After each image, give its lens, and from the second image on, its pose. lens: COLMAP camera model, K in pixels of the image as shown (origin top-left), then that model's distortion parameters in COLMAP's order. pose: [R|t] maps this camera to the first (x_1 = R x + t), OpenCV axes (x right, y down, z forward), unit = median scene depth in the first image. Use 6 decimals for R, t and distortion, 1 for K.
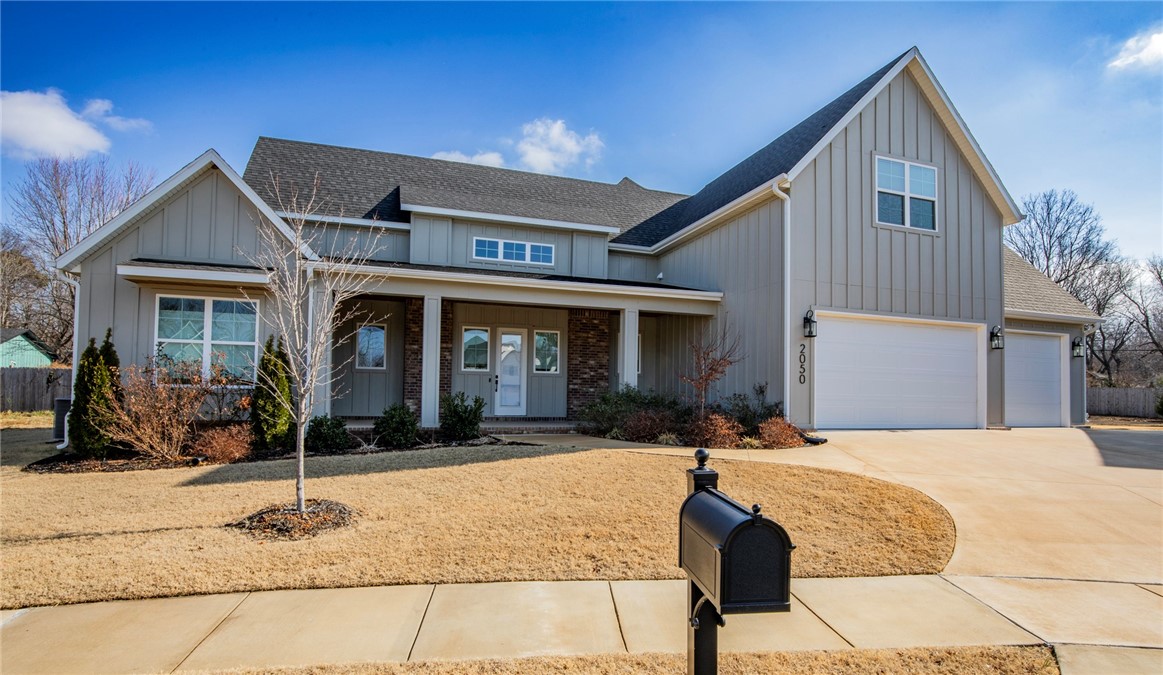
lens RADIAL K [[624.6, 0, 581.2], [0, 624.6, 385.7], [0, 0, 1]] dist [-0.019126, 0.000877]
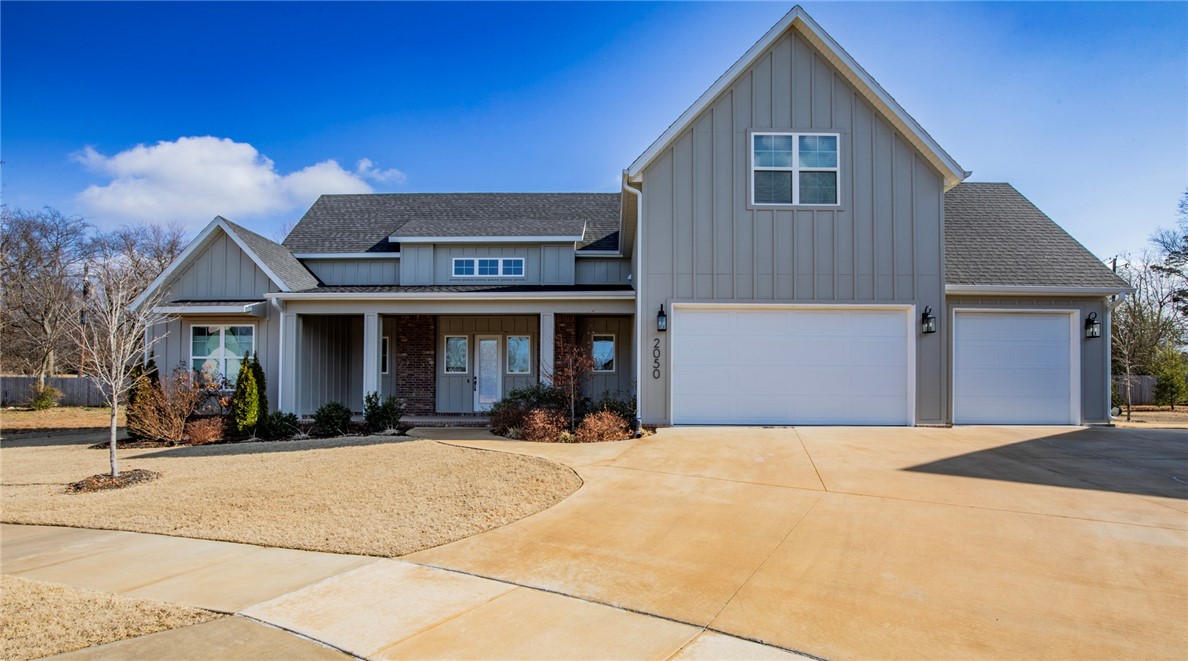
lens RADIAL K [[584.7, 0, 594.5], [0, 584.7, 394.5], [0, 0, 1]] dist [-0.025853, -0.000251]
pose [[0.934057, -0.011611, -0.356935, 0.525909], [0.016817, 0.999793, 0.011488, 0.008753], [0.356728, -0.016733, 0.934058, 0.085630]]
